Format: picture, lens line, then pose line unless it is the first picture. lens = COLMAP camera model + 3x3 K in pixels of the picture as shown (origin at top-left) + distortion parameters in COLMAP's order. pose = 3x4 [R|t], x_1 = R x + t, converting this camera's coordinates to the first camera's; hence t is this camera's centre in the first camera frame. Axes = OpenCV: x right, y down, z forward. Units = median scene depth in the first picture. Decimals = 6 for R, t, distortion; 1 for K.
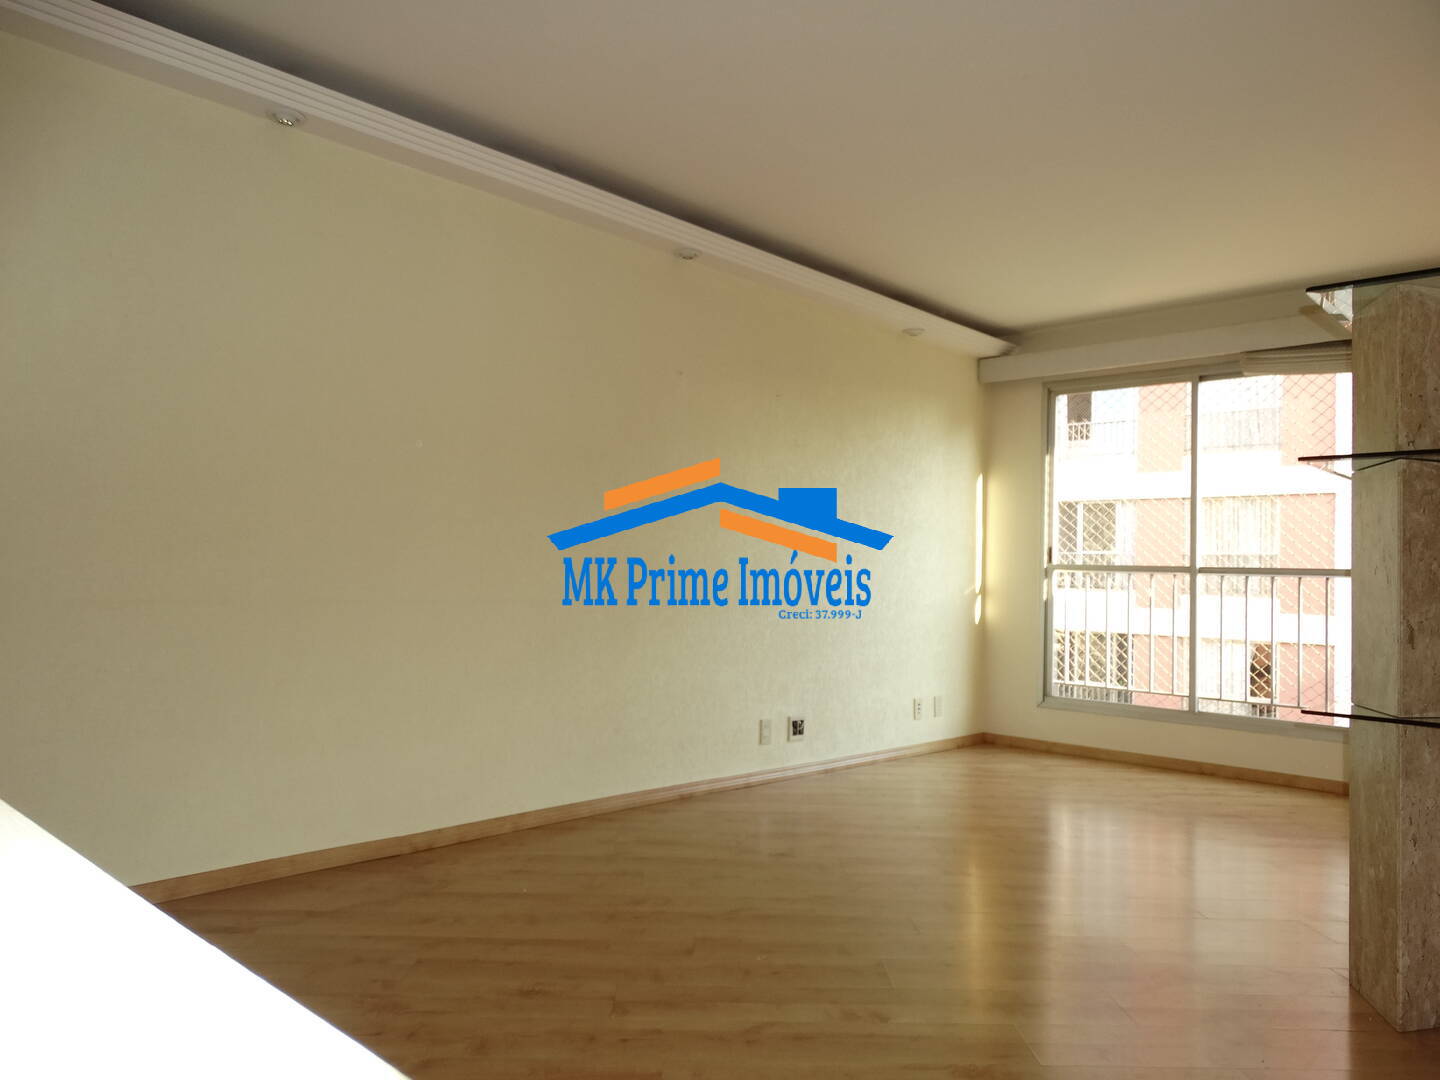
lens RADIAL K [[1061.1, 0, 720.0], [0, 1061.1, 540.0], [0, 0, 1]] dist [0.053689, -0.000865]
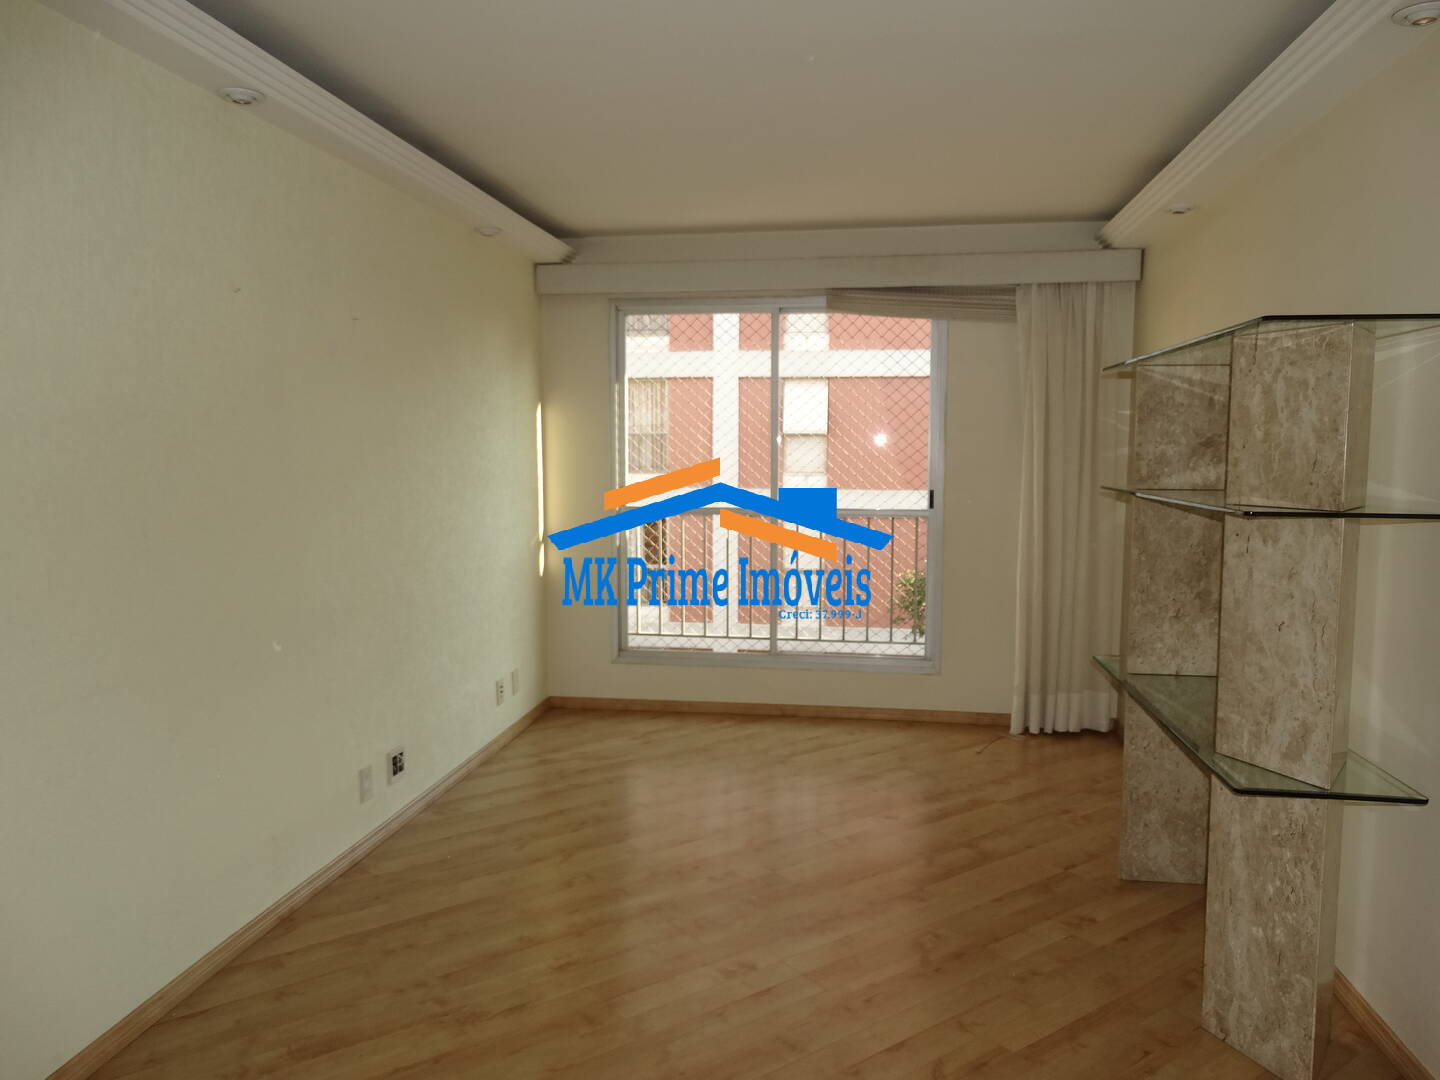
lens RADIAL K [[1061.1, 0, 720.0], [0, 1061.1, 540.0], [0, 0, 1]] dist [0.053689, -0.000865]
pose [[0.816968, -0.082434, 0.570760, -0.149562], [-0.000206, 0.989689, 0.143234, -0.084580], [-0.576683, -0.117135, 0.808527, 0.247615]]
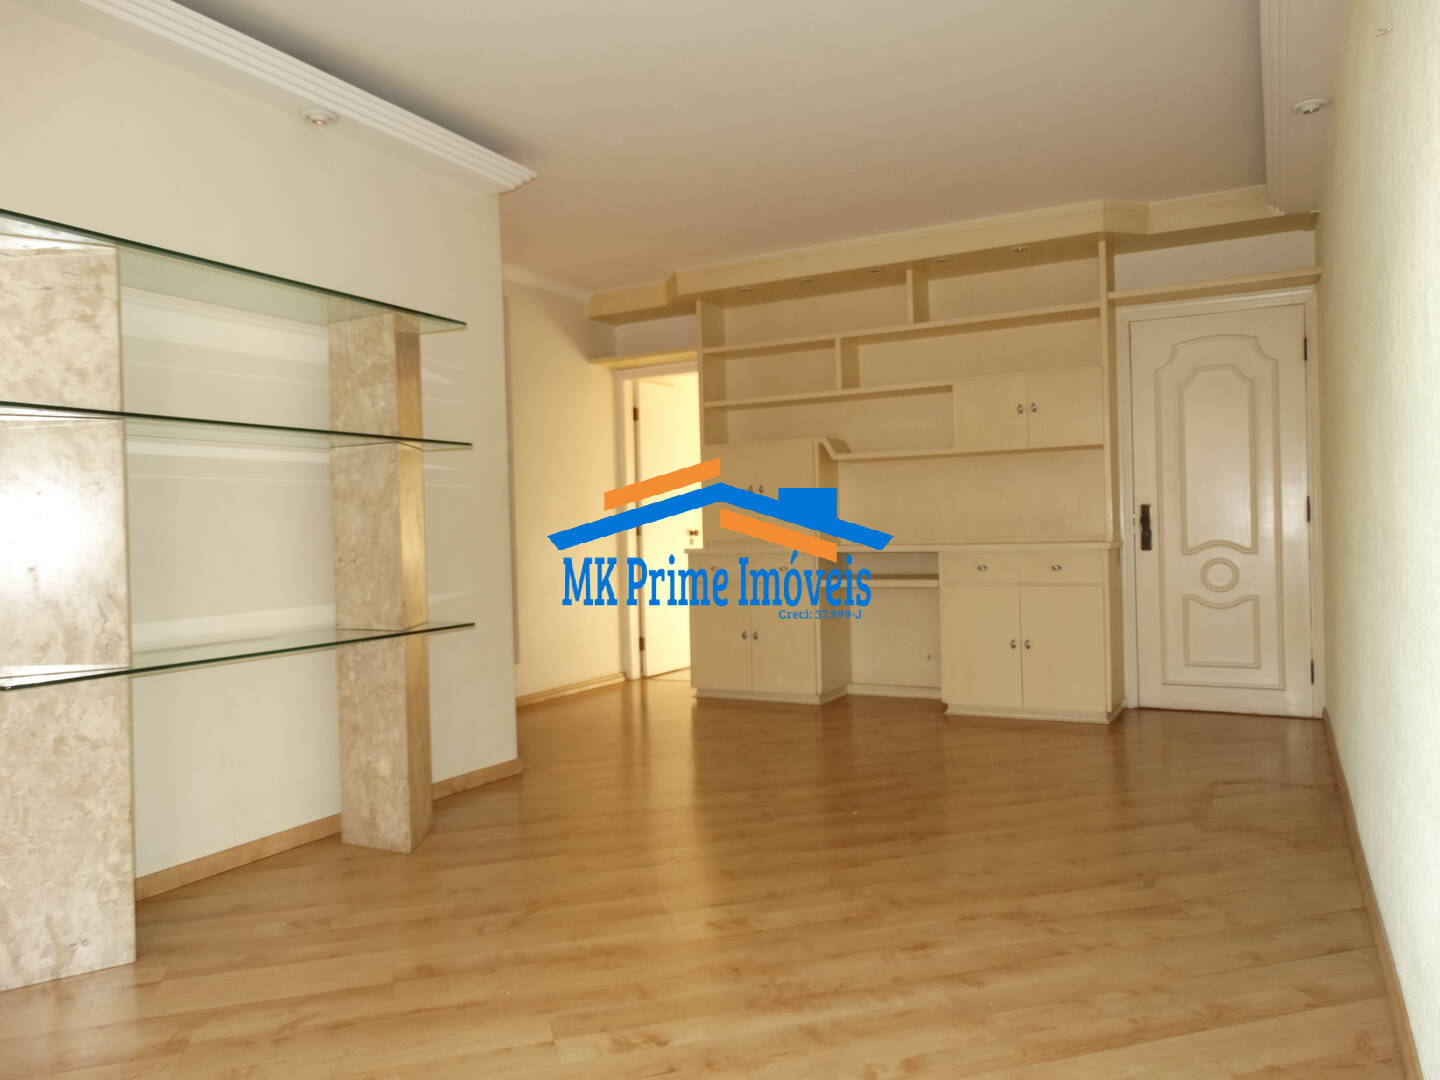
lens RADIAL K [[1008.5, 0, 720.0], [0, 1008.5, 540.0], [0, 0, 1]] dist [0.028927, -0.000537]
pose [[-0.965292, 0.000311, -0.261172, 0.265687], [0.009493, 0.999380, -0.033899, 0.044870], [0.260999, -0.035202, -0.964697, 1.093764]]
